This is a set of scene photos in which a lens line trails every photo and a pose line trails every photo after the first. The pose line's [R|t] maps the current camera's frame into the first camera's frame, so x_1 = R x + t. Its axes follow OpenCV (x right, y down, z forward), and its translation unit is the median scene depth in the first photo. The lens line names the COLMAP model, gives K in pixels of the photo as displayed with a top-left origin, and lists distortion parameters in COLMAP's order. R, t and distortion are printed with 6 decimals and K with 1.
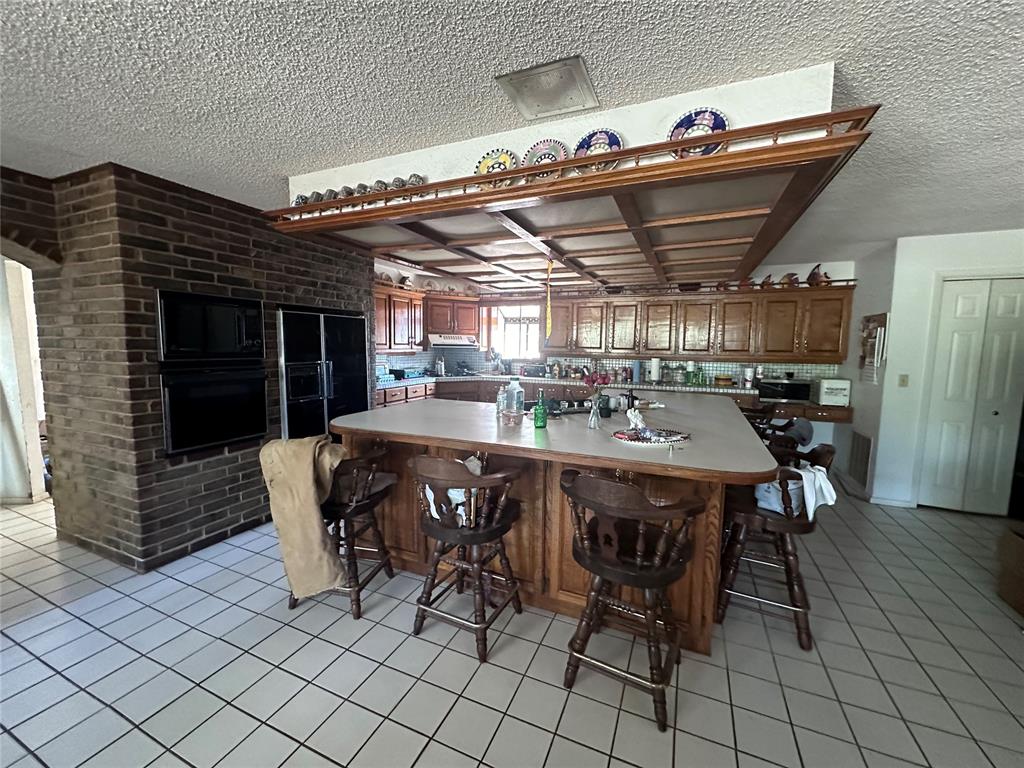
lens RADIAL K [[409.8, 0, 511.1], [0, 409.8, 386.3], [0, 0, 1]] dist [-0.004451, 0.001047]
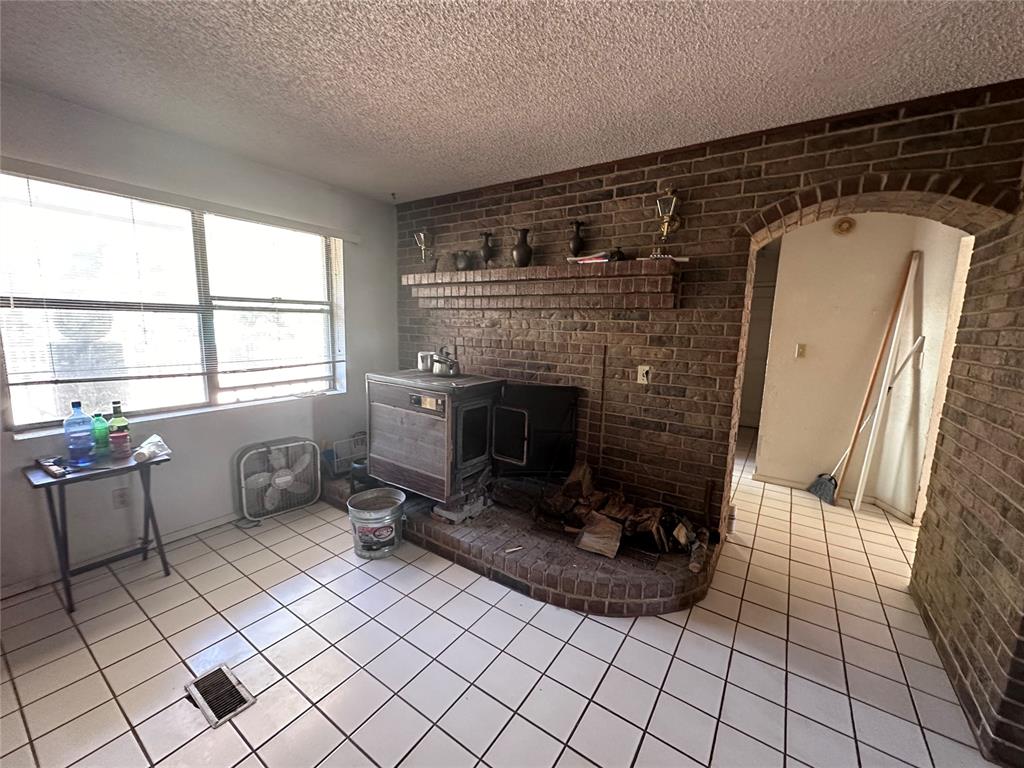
lens RADIAL K [[409.8, 0, 506.1], [0, 409.8, 383.2], [0, 0, 1]] dist [-0.004451, 0.001047]
pose [[-0.189410, 0.124375, -0.973989, -0.178868], [-0.129384, 0.980134, 0.150321, -0.019293], [0.973336, 0.154491, -0.169555, 0.225338]]
